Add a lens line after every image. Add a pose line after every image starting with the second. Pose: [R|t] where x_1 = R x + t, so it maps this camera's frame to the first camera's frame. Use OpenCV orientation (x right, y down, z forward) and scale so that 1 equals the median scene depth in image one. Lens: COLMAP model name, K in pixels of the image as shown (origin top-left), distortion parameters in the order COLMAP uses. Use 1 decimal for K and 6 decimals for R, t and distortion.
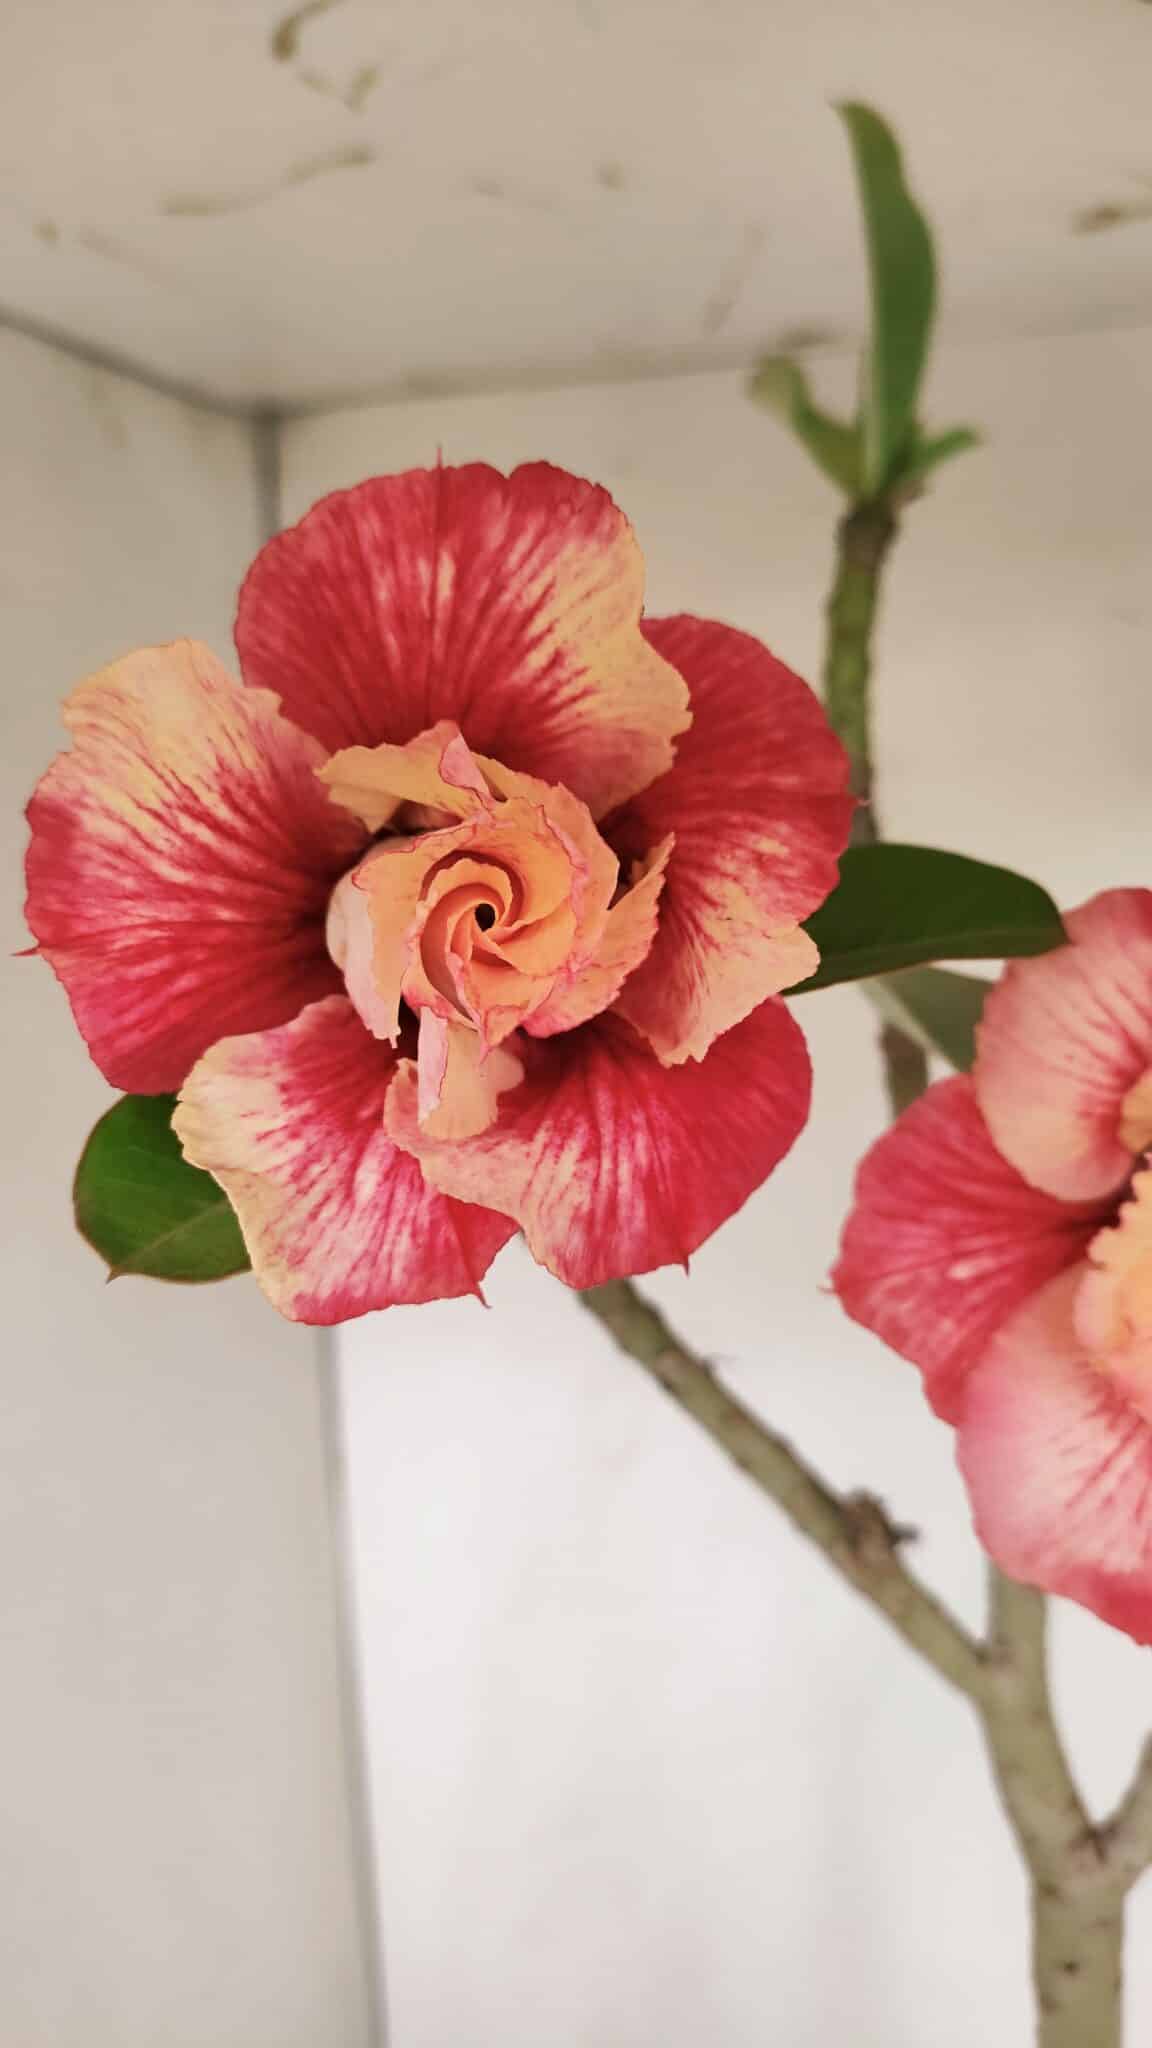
lens RADIAL K [[1559.4, 0, 568.6], [0, 1559.4, 1029.8], [0, 0, 1]] dist [0.051379, -0.064646]
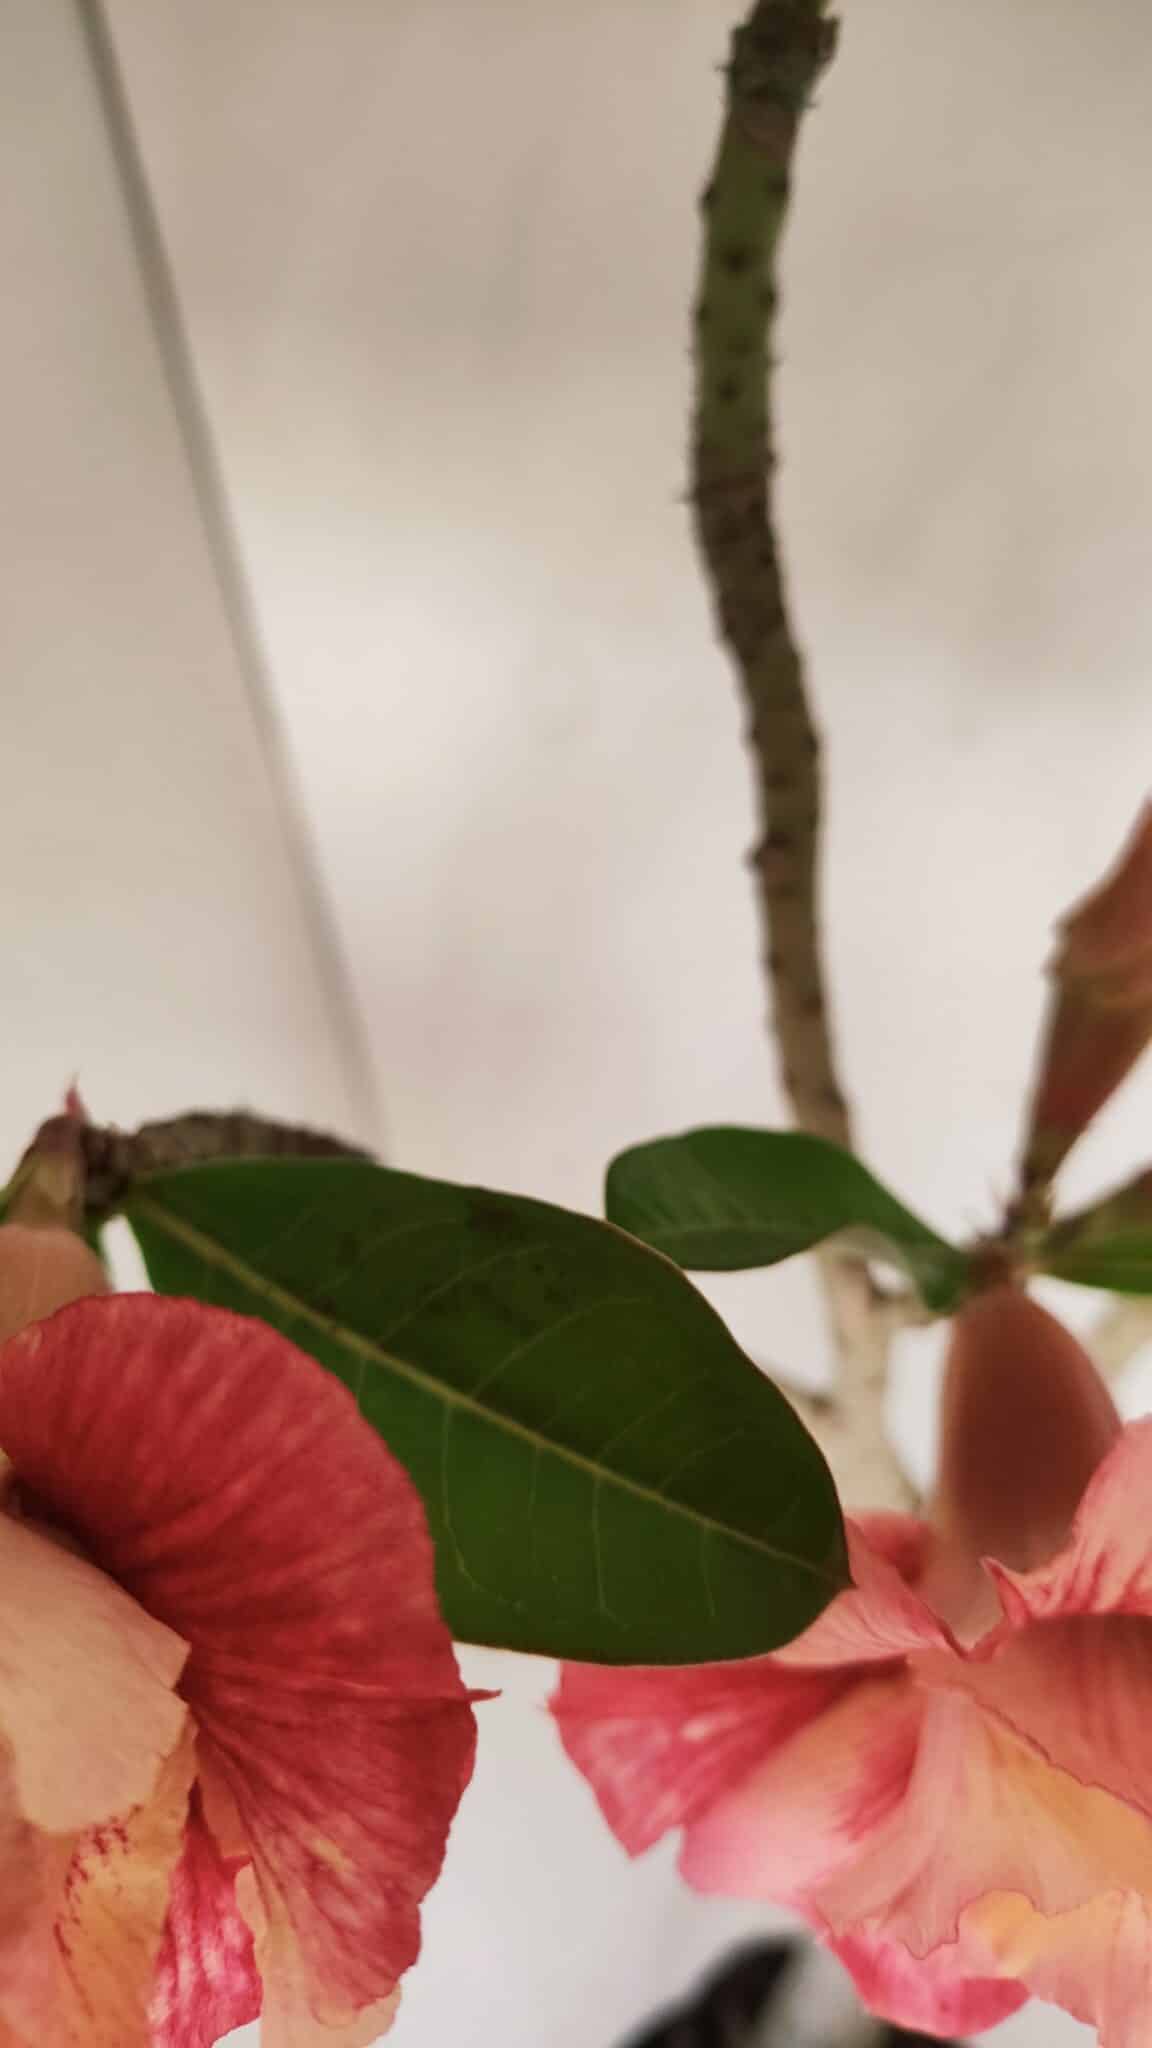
lens RADIAL K [[1559.4, 0, 577.4], [0, 1559.4, 1032.9], [0, 0, 1]] dist [0.051379, -0.064646]
pose [[0.999672, -0.012696, -0.022252, 0.240078], [0.024080, 0.762128, 0.646978, -0.764382], [0.008745, -0.647301, 0.762184, 0.685444]]
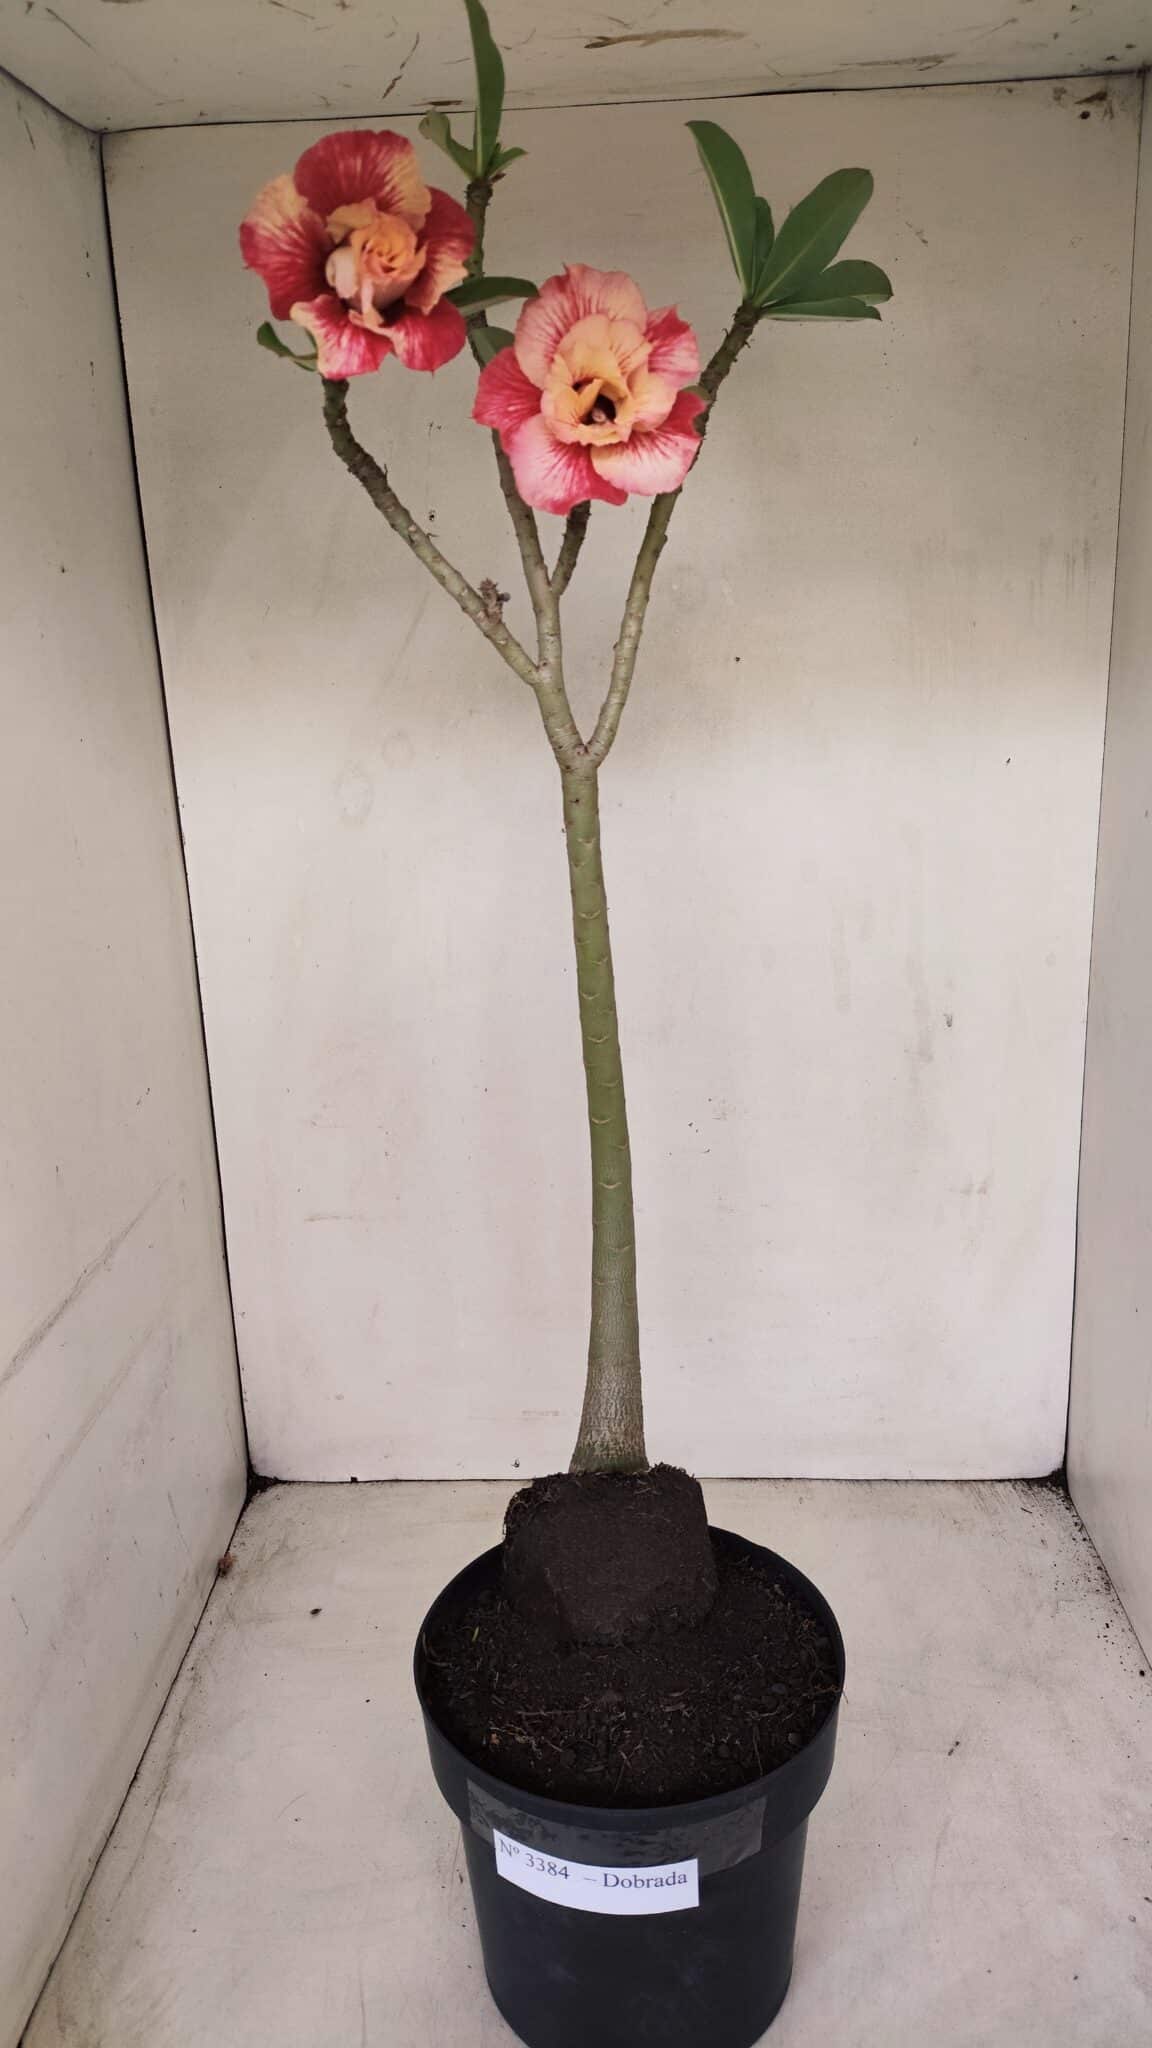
lens RADIAL K [[1559.4, 0, 569.3], [0, 1559.4, 1029.2], [0, 0, 1]] dist [0.051379, -0.064646]
pose [[0.974317, -0.047719, 0.220068, -0.485468], [0.020626, 0.992092, 0.123805, 1.202004], [-0.224235, -0.116086, 0.967596, -2.734575]]
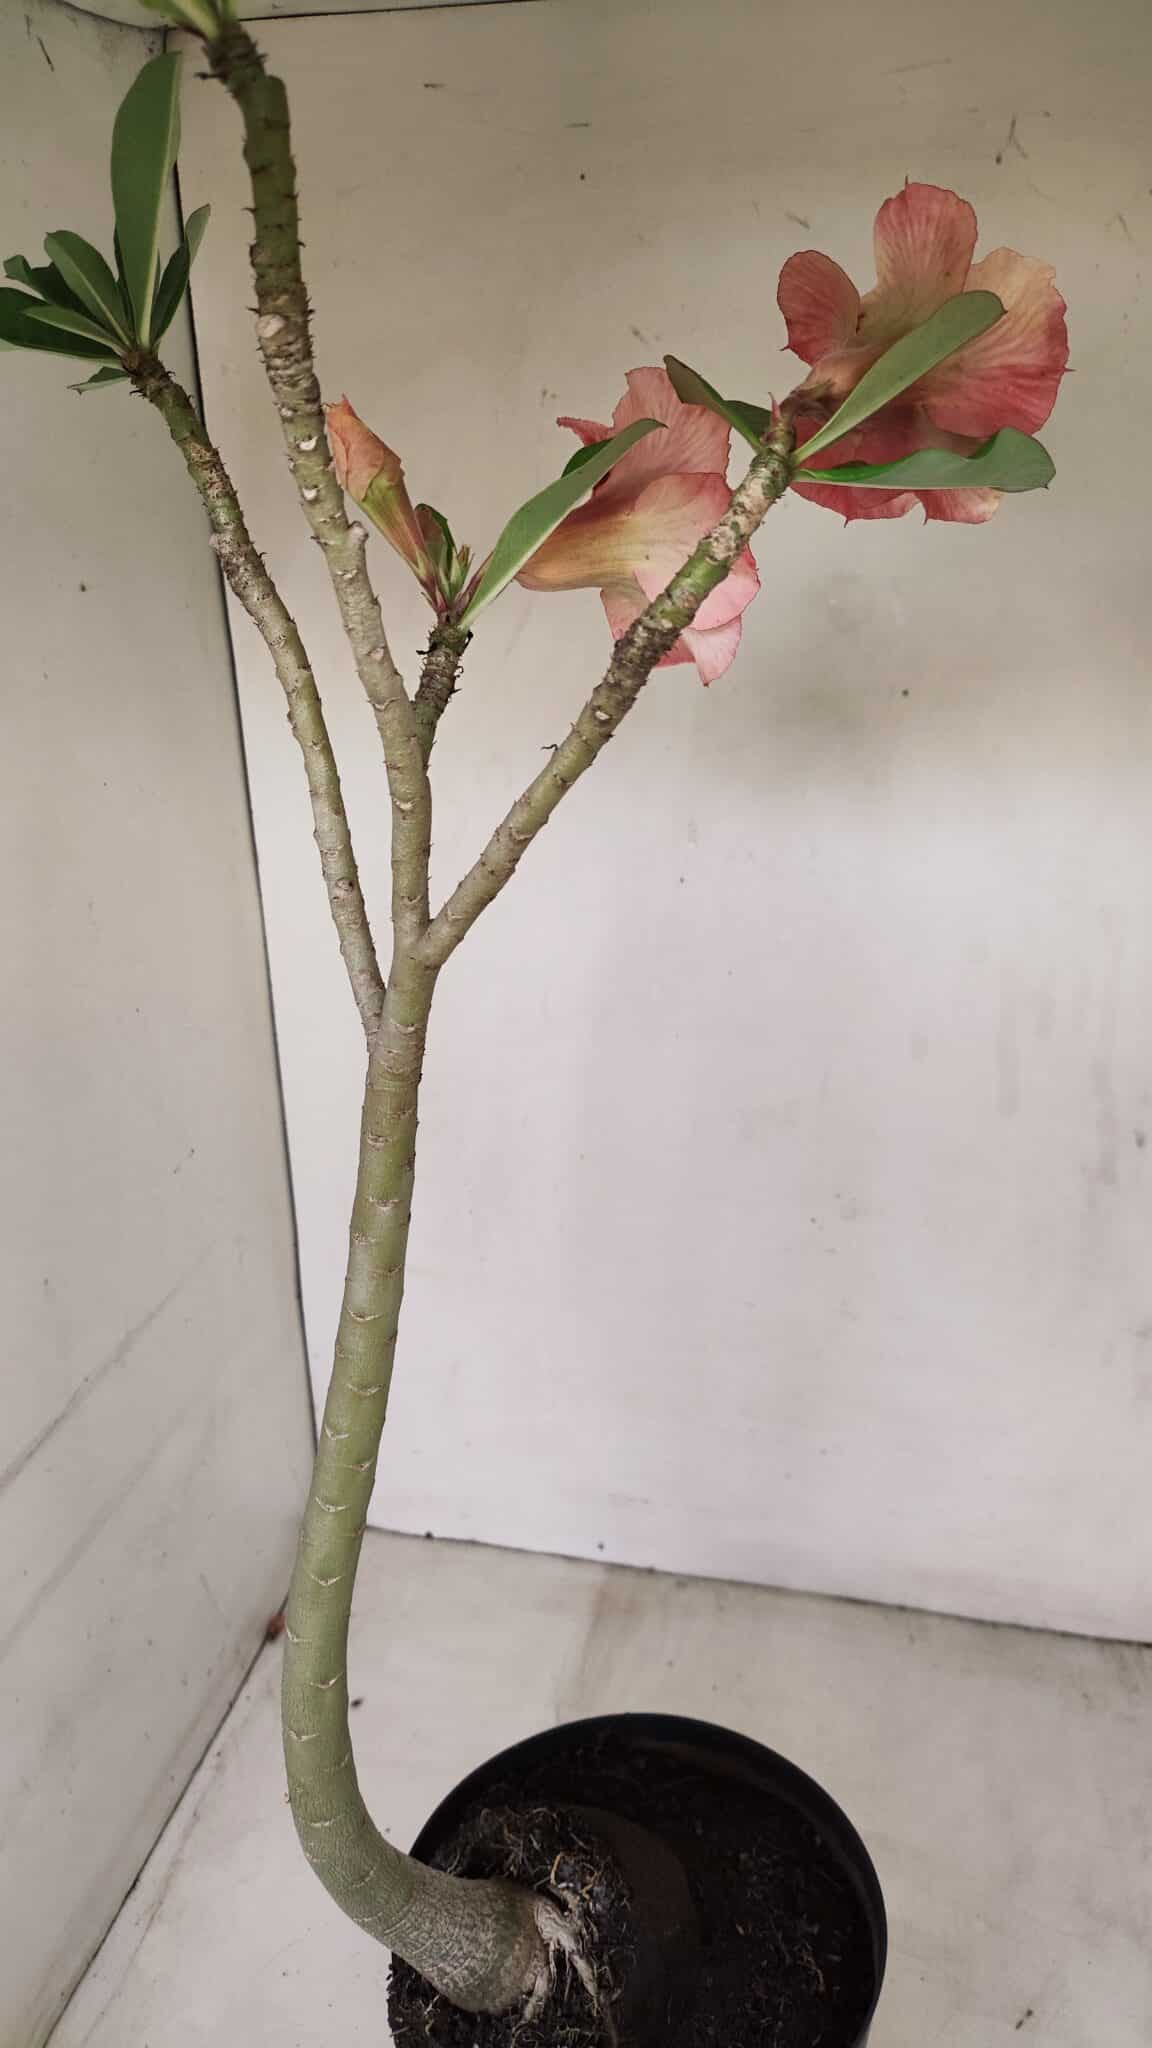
lens RADIAL K [[1559.4, 0, 584.8], [0, 1559.4, 1020.8], [0, 0, 1]] dist [0.051379, -0.064646]
pose [[0.998122, 0.012862, 0.059890, 0.337156], [-0.026706, 0.971268, 0.236485, 0.322950], [-0.055127, -0.237641, 0.969788, -1.719318]]
